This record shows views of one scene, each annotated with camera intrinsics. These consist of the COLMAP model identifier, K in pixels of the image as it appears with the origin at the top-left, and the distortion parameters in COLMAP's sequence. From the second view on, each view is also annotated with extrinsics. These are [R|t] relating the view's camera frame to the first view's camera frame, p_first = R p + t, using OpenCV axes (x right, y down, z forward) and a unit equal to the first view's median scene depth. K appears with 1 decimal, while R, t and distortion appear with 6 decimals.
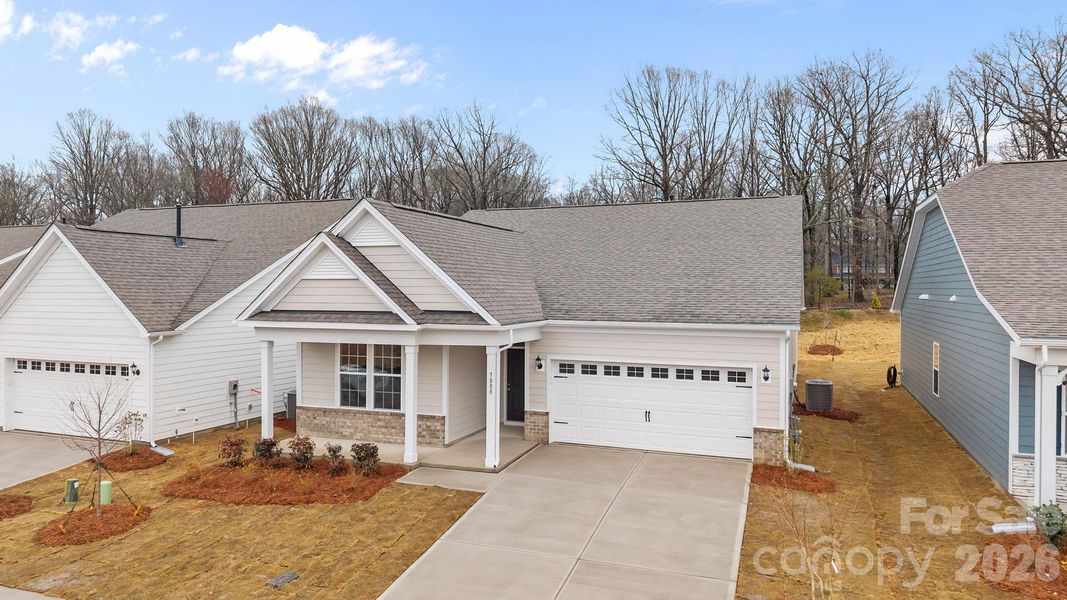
lens RADIAL K [[707.4, 0, 535.3], [0, 707.4, 278.7], [0, 0, 1]] dist [0.067443, -0.094779]
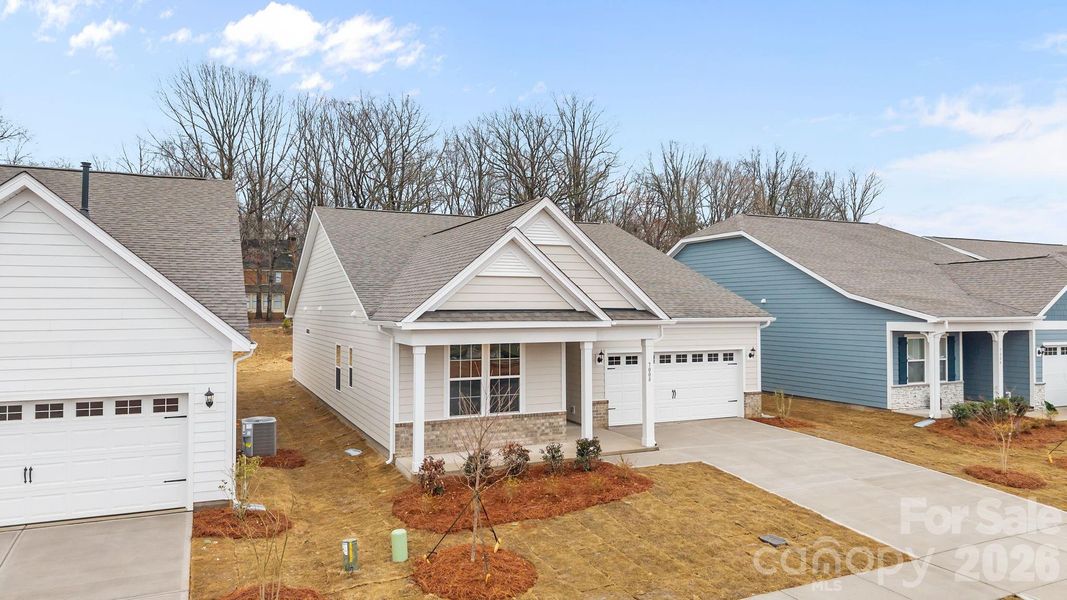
lens RADIAL K [[707.4, 0, 535.3], [0, 707.4, 278.7], [0, 0, 1]] dist [0.067443, -0.094779]
pose [[0.700047, 0.025868, 0.713628, -0.903552], [-0.006262, 0.999528, -0.030089, 0.030861], [-0.714070, 0.016595, 0.699878, 0.299940]]
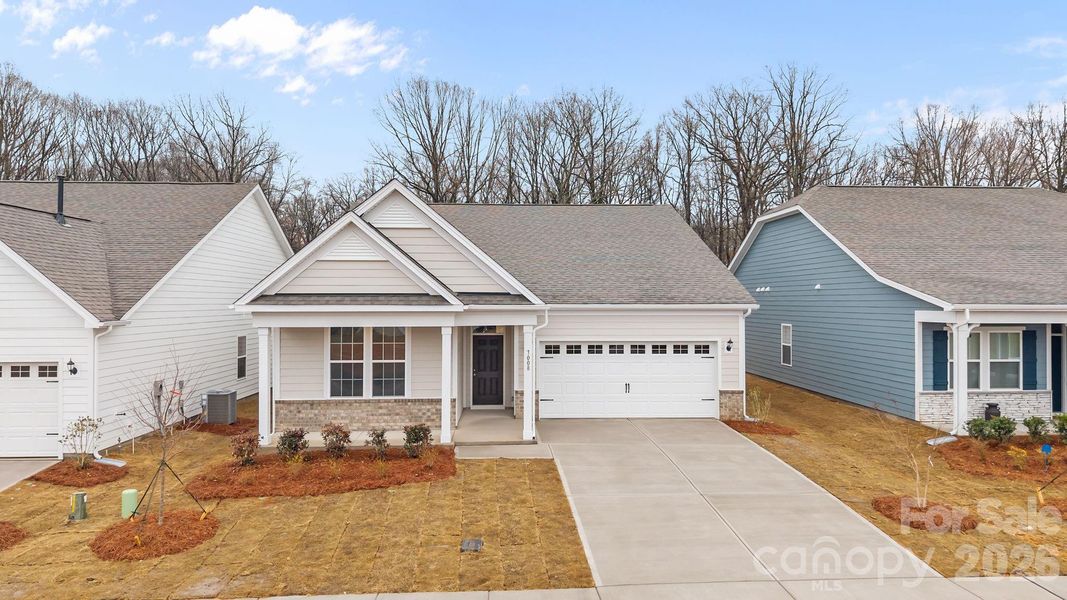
lens RADIAL K [[707.4, 0, 535.3], [0, 707.4, 278.7], [0, 0, 1]] dist [0.067443, -0.094779]
pose [[0.915792, 0.009602, 0.401539, -0.431535], [-0.002690, 0.999838, -0.017774, 0.039981], [-0.401644, 0.015197, 0.915670, 0.021896]]
